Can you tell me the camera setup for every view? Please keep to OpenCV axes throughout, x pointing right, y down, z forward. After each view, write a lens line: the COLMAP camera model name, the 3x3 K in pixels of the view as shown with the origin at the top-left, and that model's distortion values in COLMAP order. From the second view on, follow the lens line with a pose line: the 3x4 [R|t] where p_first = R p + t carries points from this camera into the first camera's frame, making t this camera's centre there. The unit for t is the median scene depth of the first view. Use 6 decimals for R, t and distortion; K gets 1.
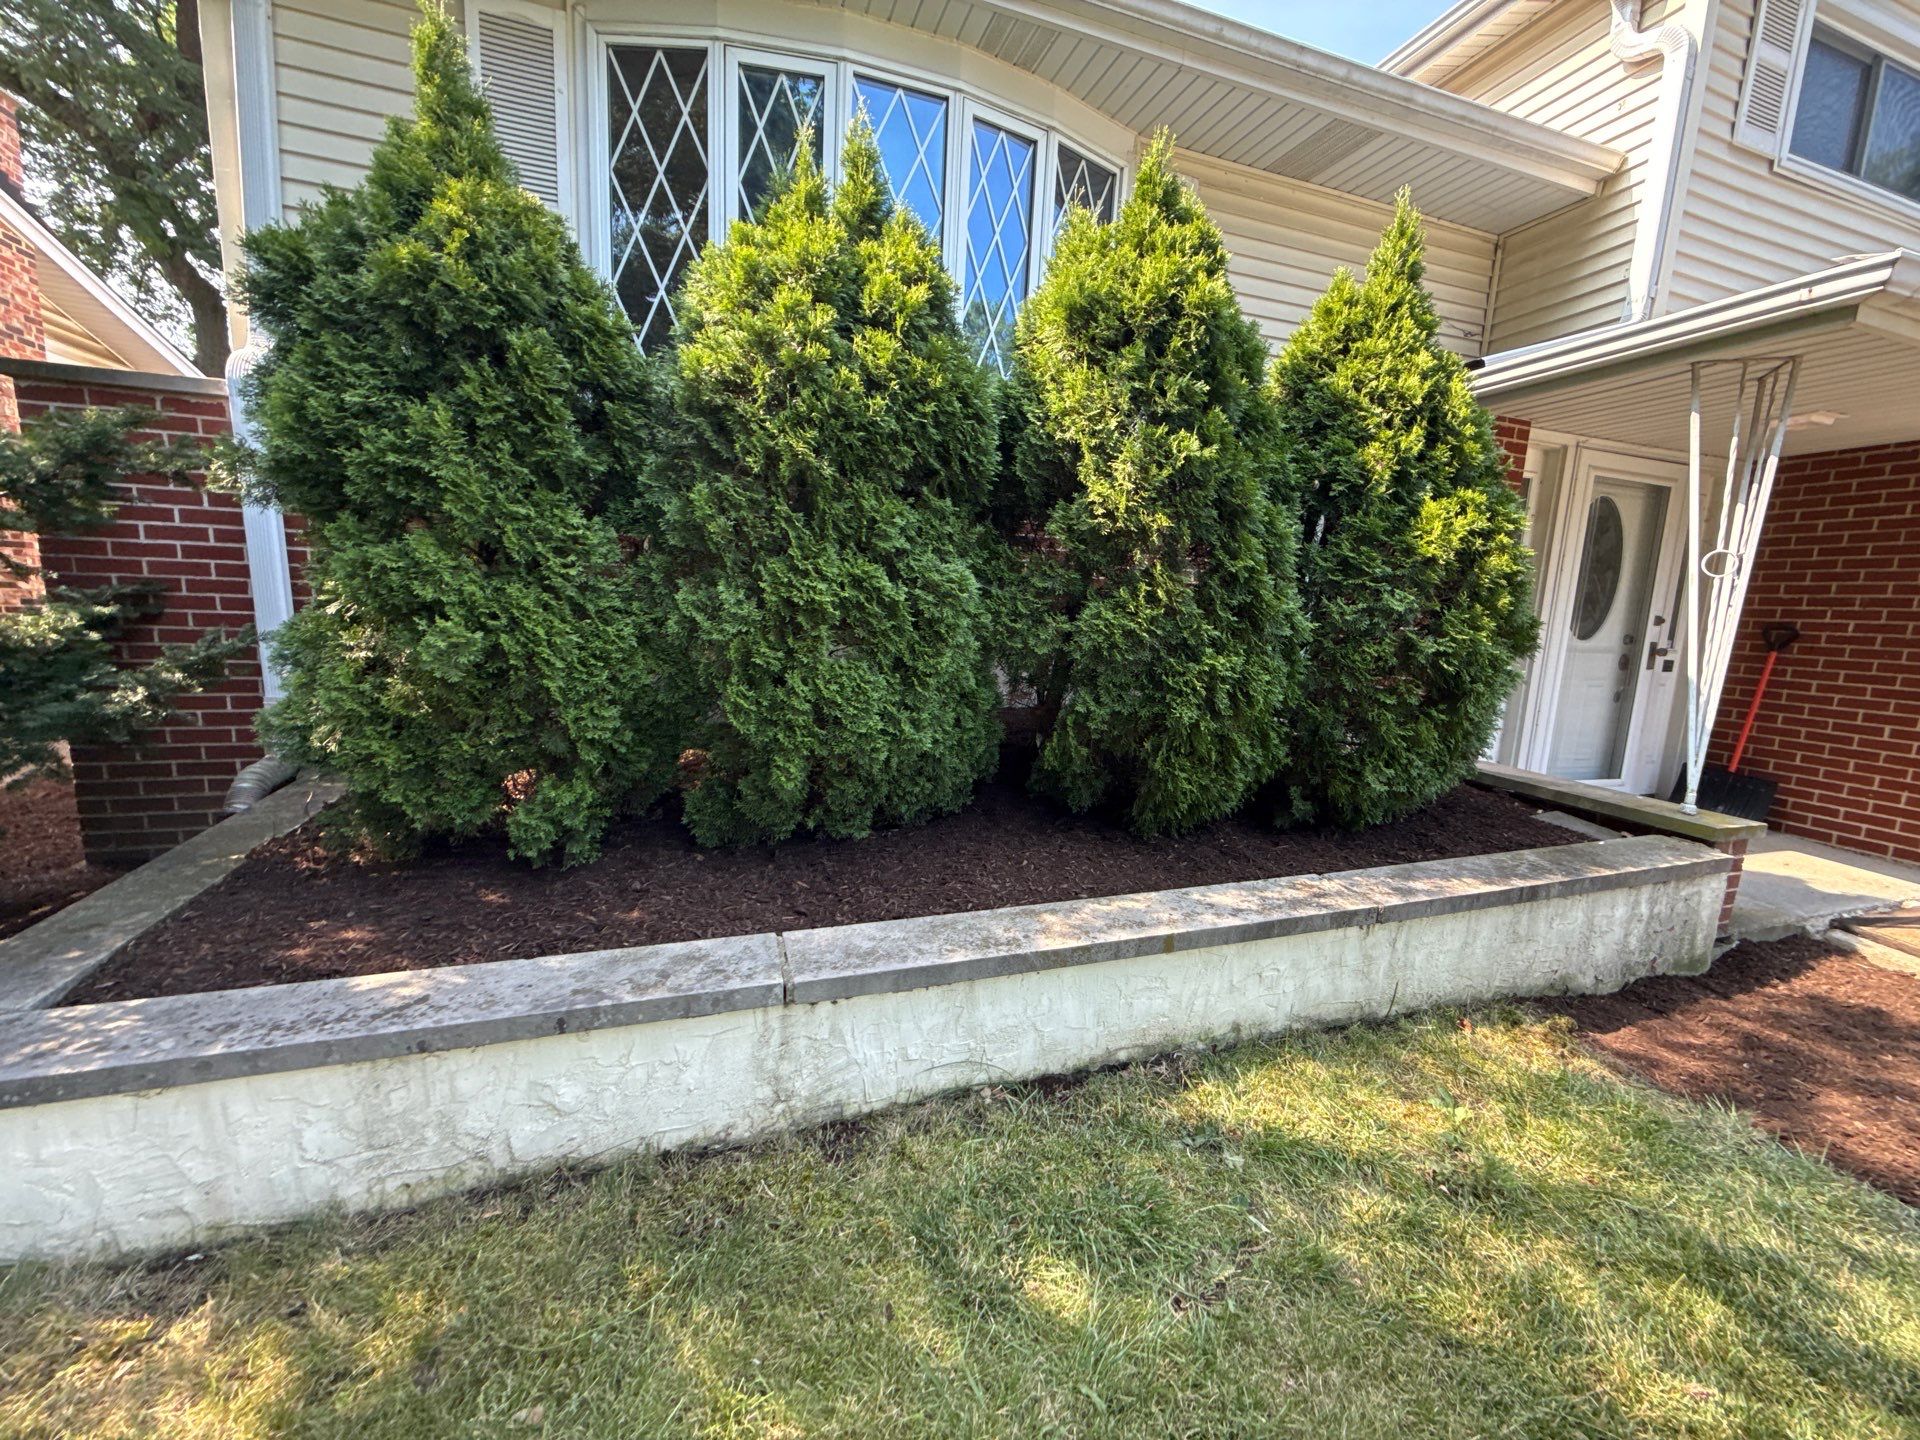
lens RADIAL K [[763.8, 0, 953.6], [0, 763.8, 714.4], [0, 0, 1]] dist [0.000132, -0.000027]
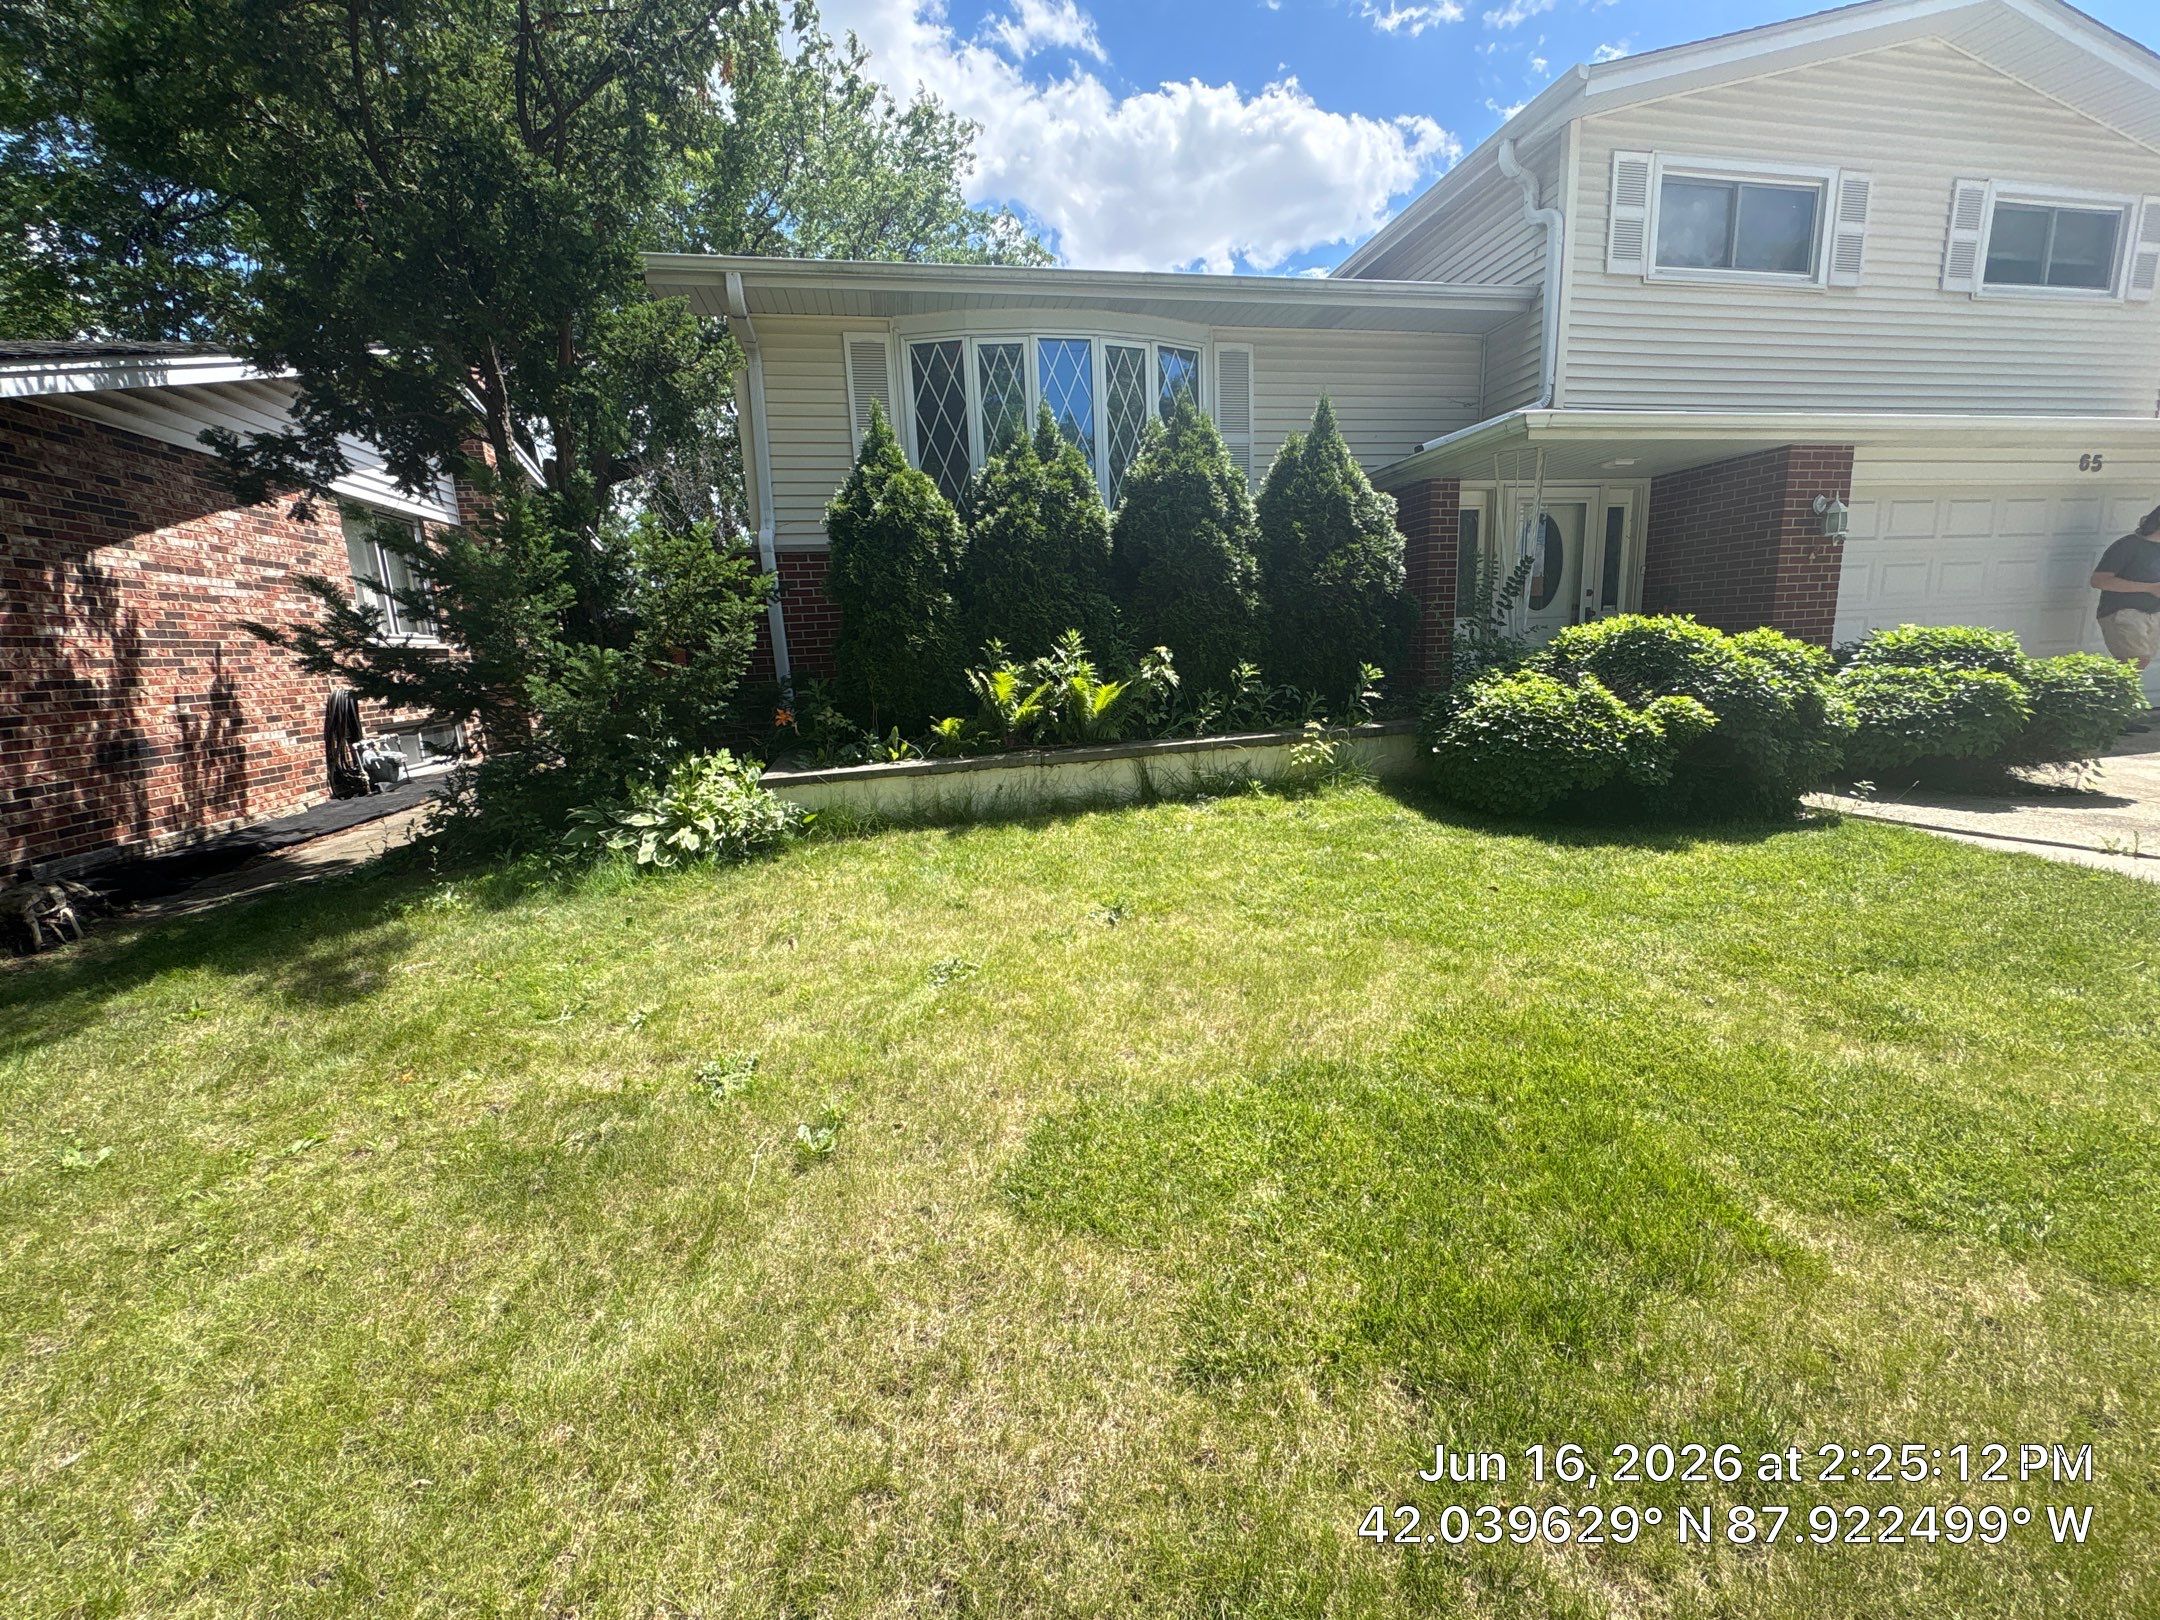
lens RADIAL K [[859.3, 0, 1076.6], [0, 859.3, 808.9], [0, 0, 1]] dist [0.000132, -0.000027]
pose [[0.989099, -0.064054, -0.132593, 0.202699], [0.069237, 0.996991, 0.034851, 0.281873], [0.129962, -0.043652, 0.990558, -1.346059]]
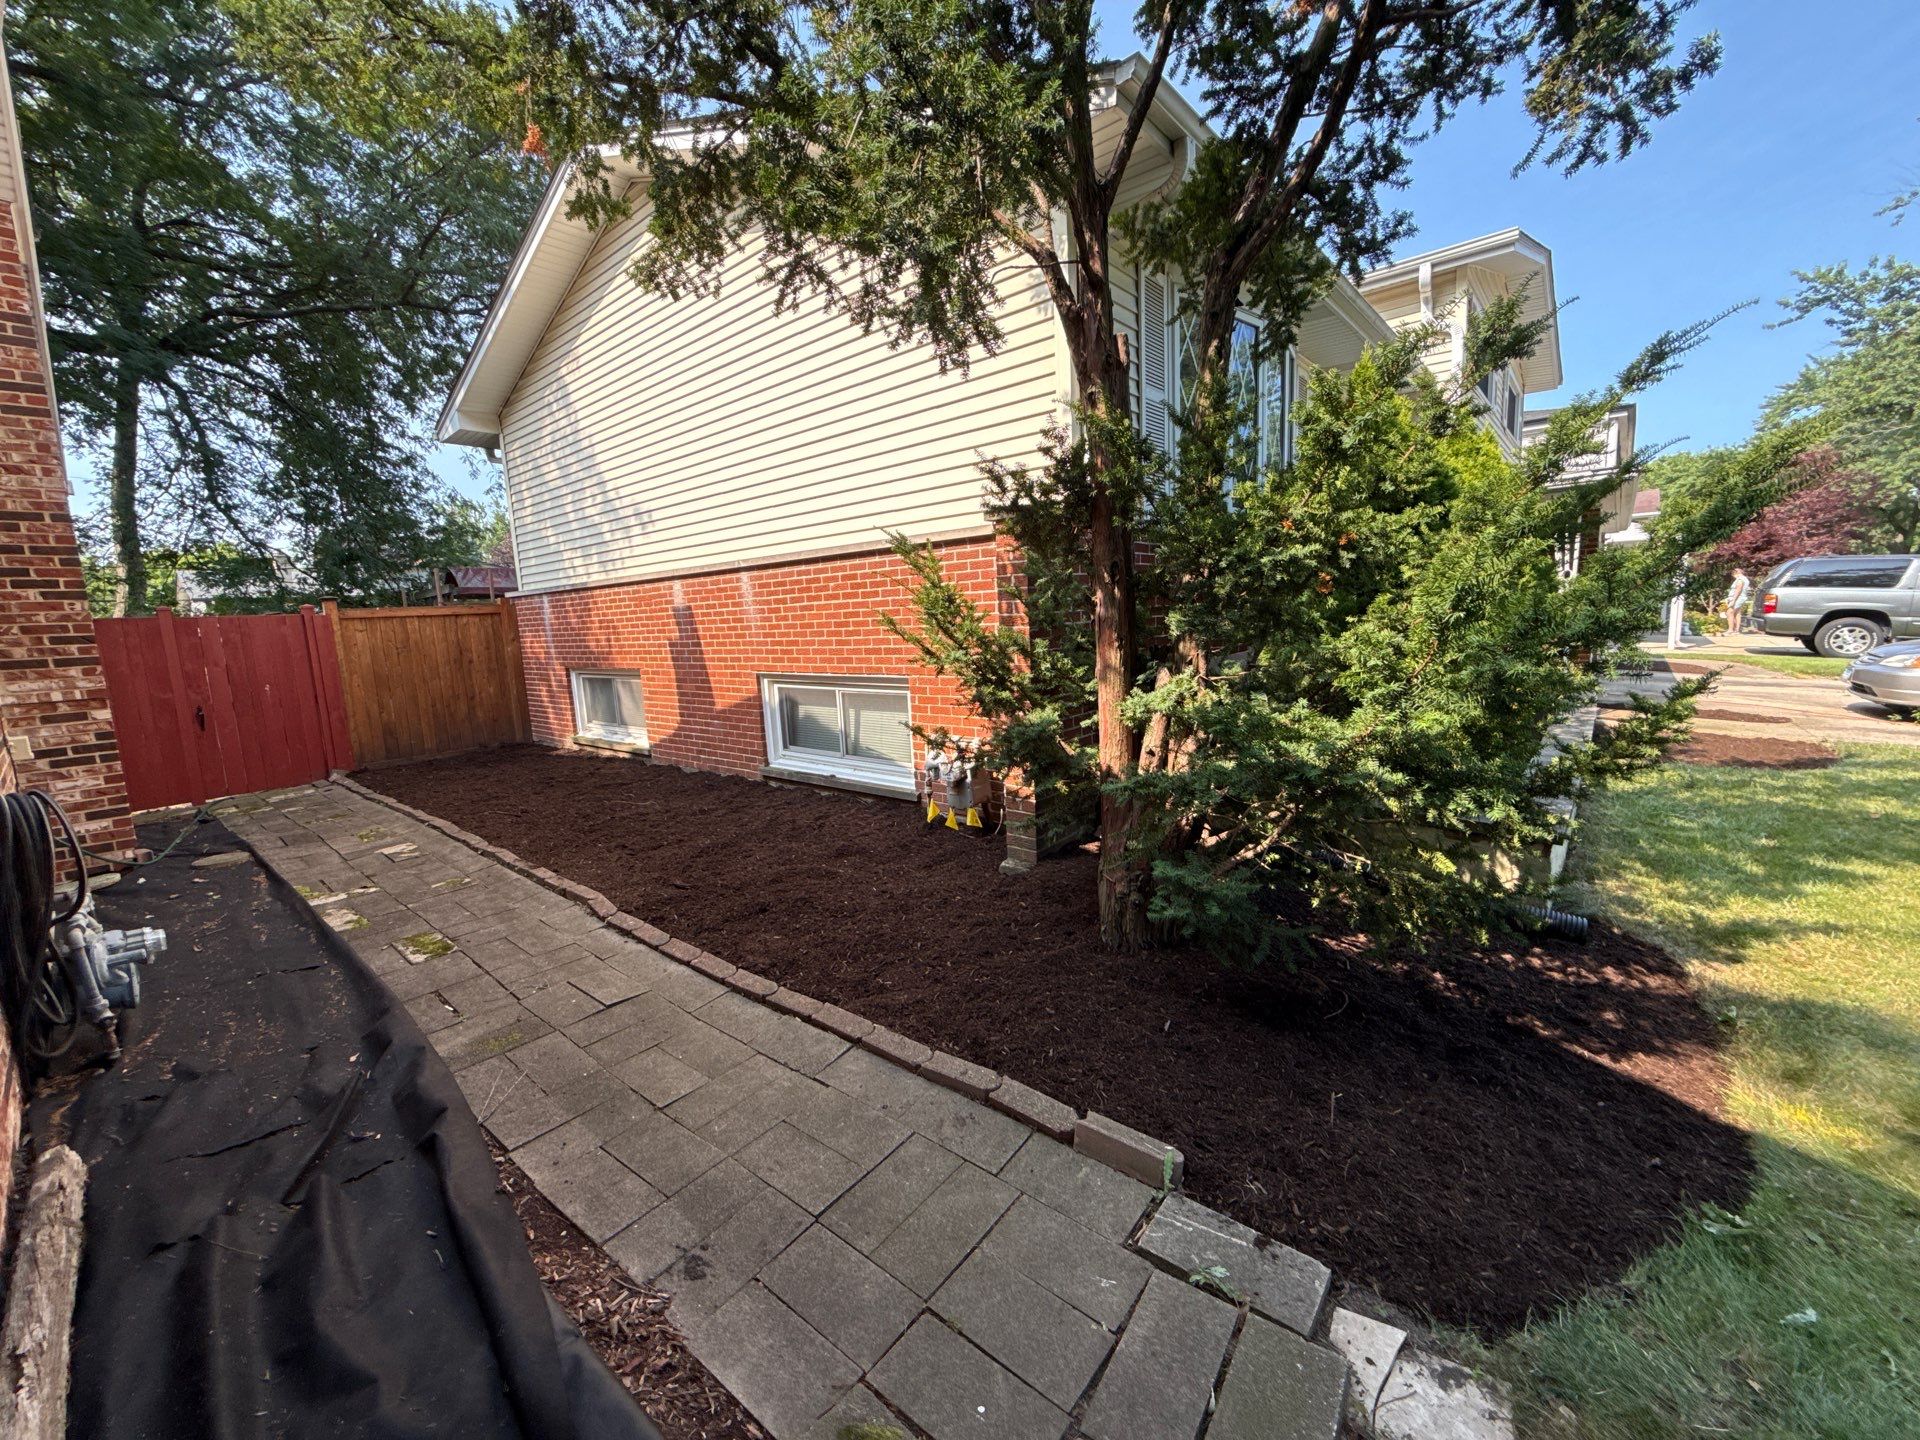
lens RADIAL K [[763.8, 0, 955.9], [0, 763.8, 723.4], [0, 0, 1]] dist [0.000132, -0.000027]
pose [[0.854848, -0.155275, 0.495100, -2.142621], [0.159669, 0.986594, 0.033731, -0.135742], [-0.493701, 0.050217, 0.868181, -0.150105]]
